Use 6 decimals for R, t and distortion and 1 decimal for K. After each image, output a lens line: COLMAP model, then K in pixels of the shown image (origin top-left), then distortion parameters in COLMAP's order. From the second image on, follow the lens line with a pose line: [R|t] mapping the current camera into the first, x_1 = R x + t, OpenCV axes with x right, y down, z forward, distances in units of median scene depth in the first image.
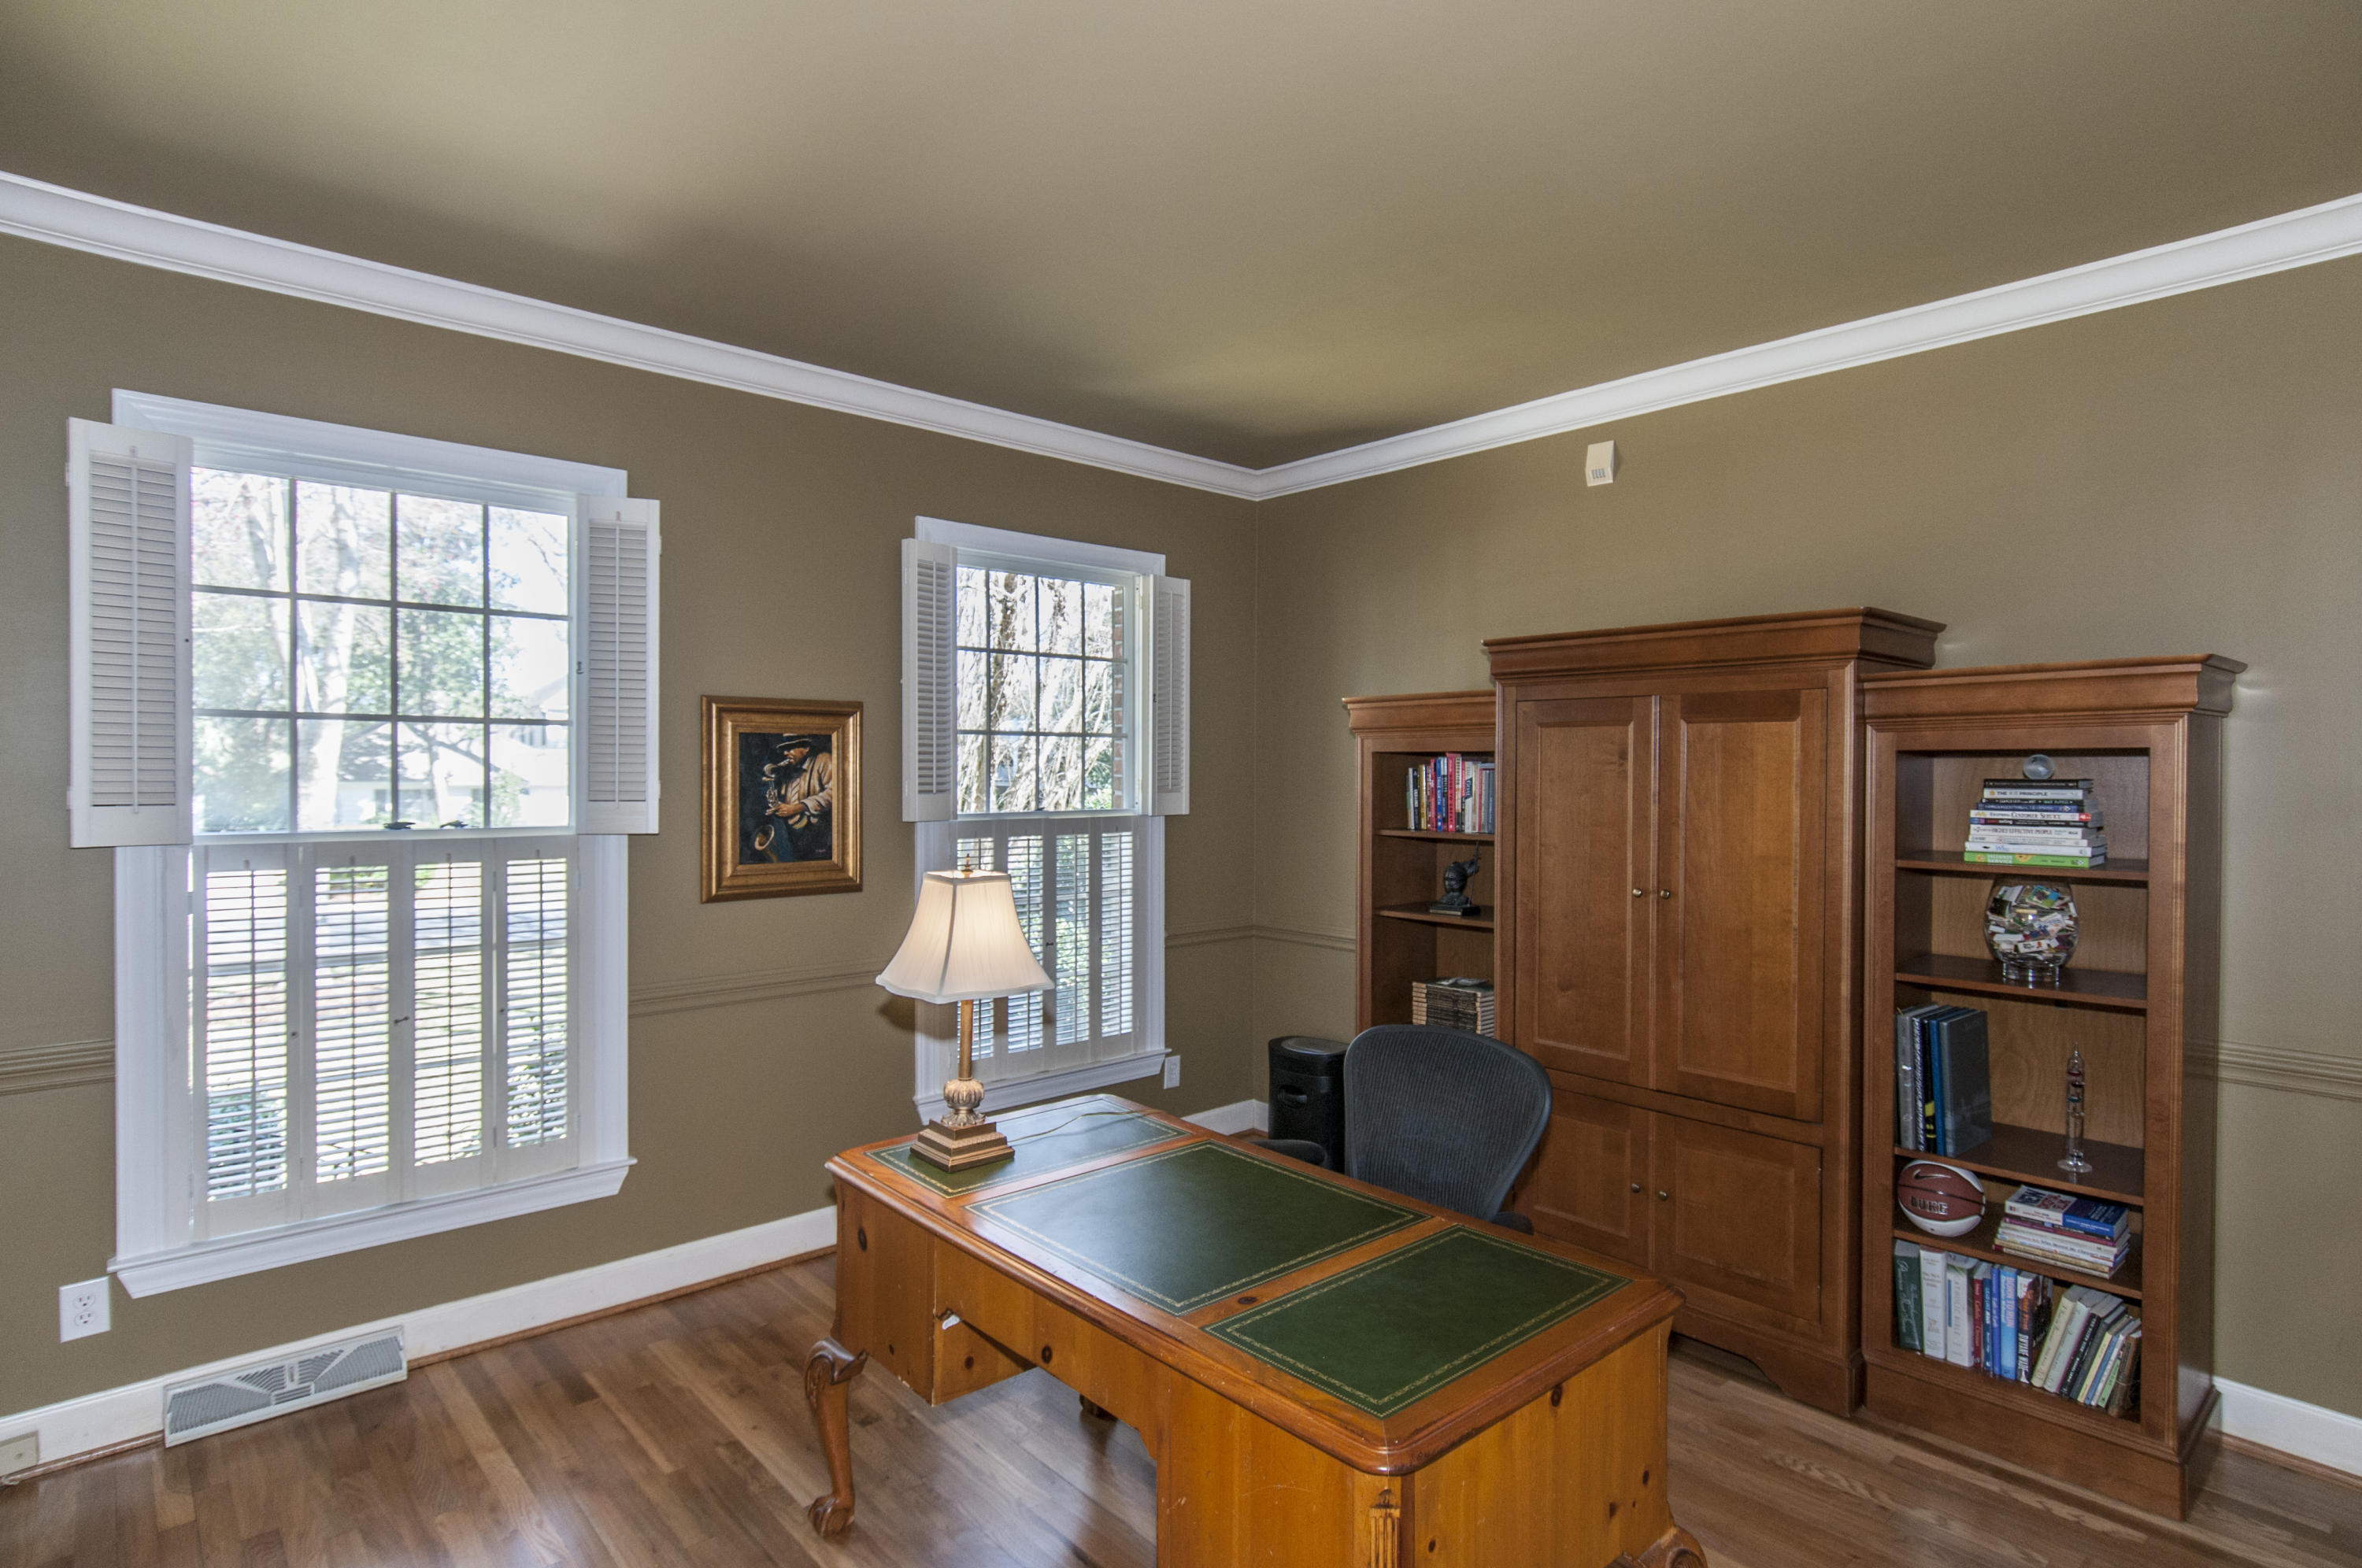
lens RADIAL K [[1218.4, 0, 1192.6], [0, 1218.4, 785.3], [0, 0, 1]] dist [-0.013538, 0.000945]
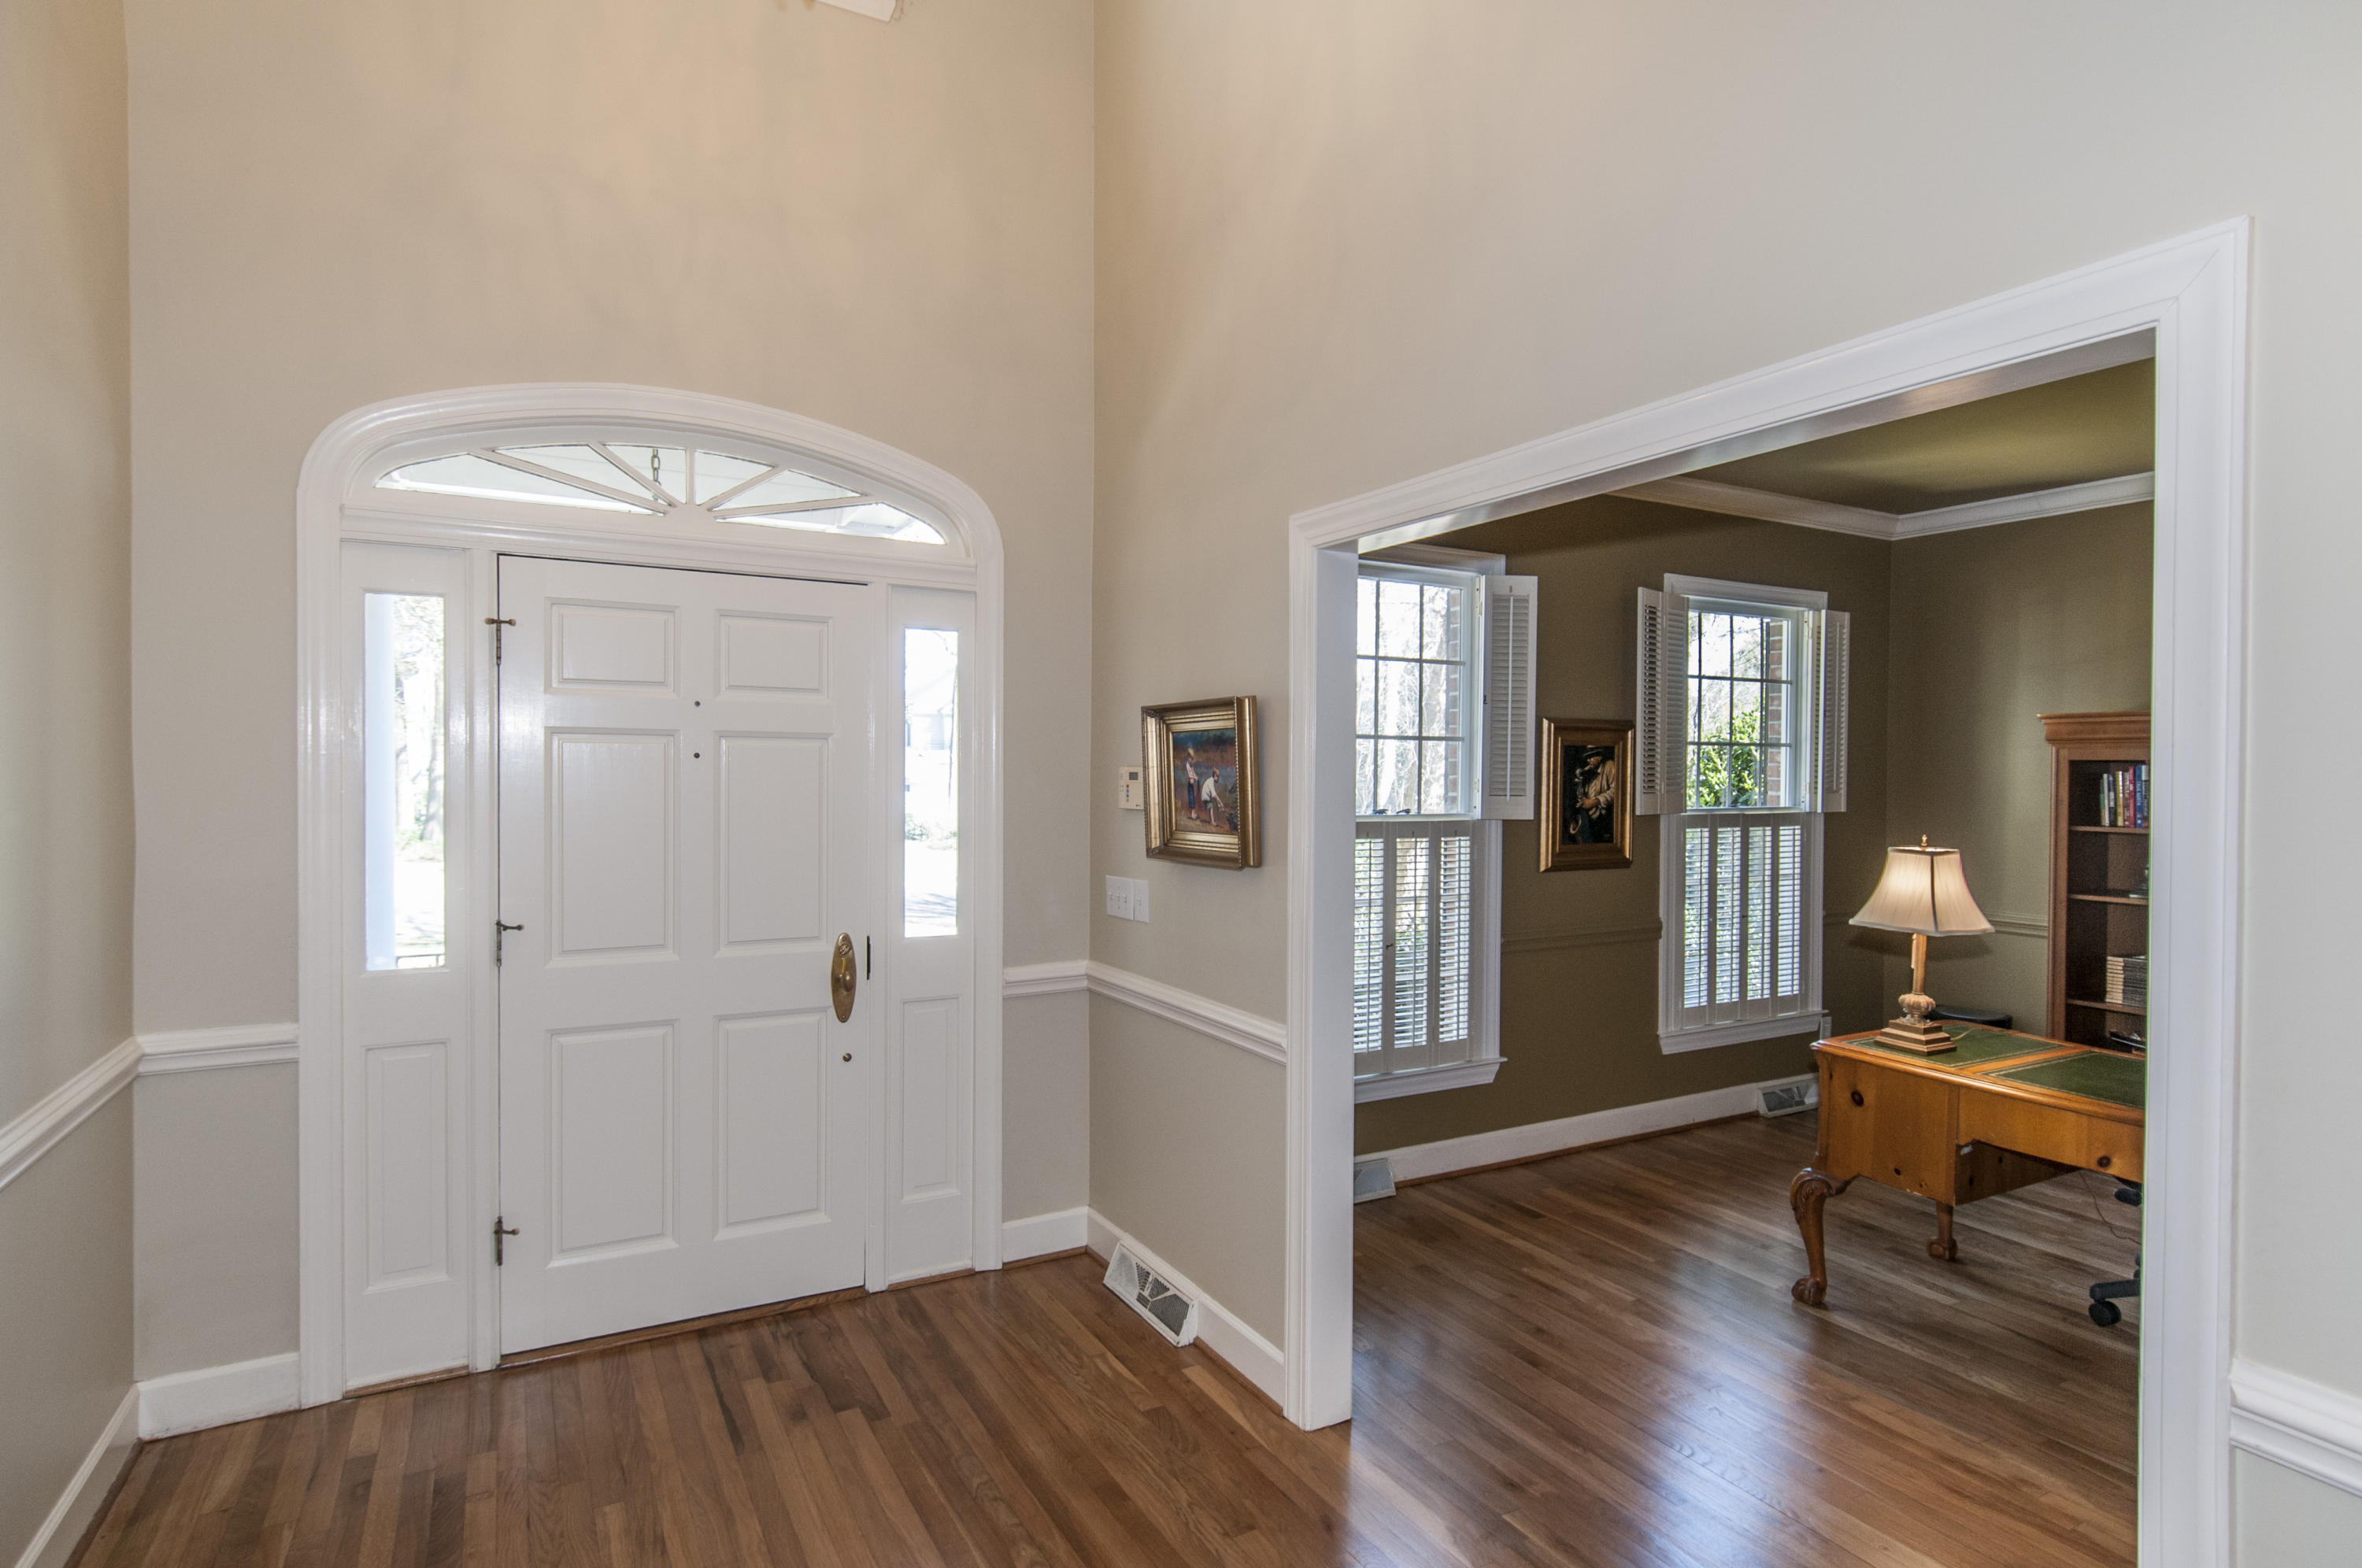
lens RADIAL K [[1218.4, 0, 1192.6], [0, 1218.4, 785.3], [0, 0, 1]] dist [-0.013538, 0.000945]
pose [[0.966553, 0.005303, -0.256413, -0.400071], [-0.006006, 0.999980, -0.001958, 0.005105], [0.256397, 0.003432, 0.966565, -0.367795]]
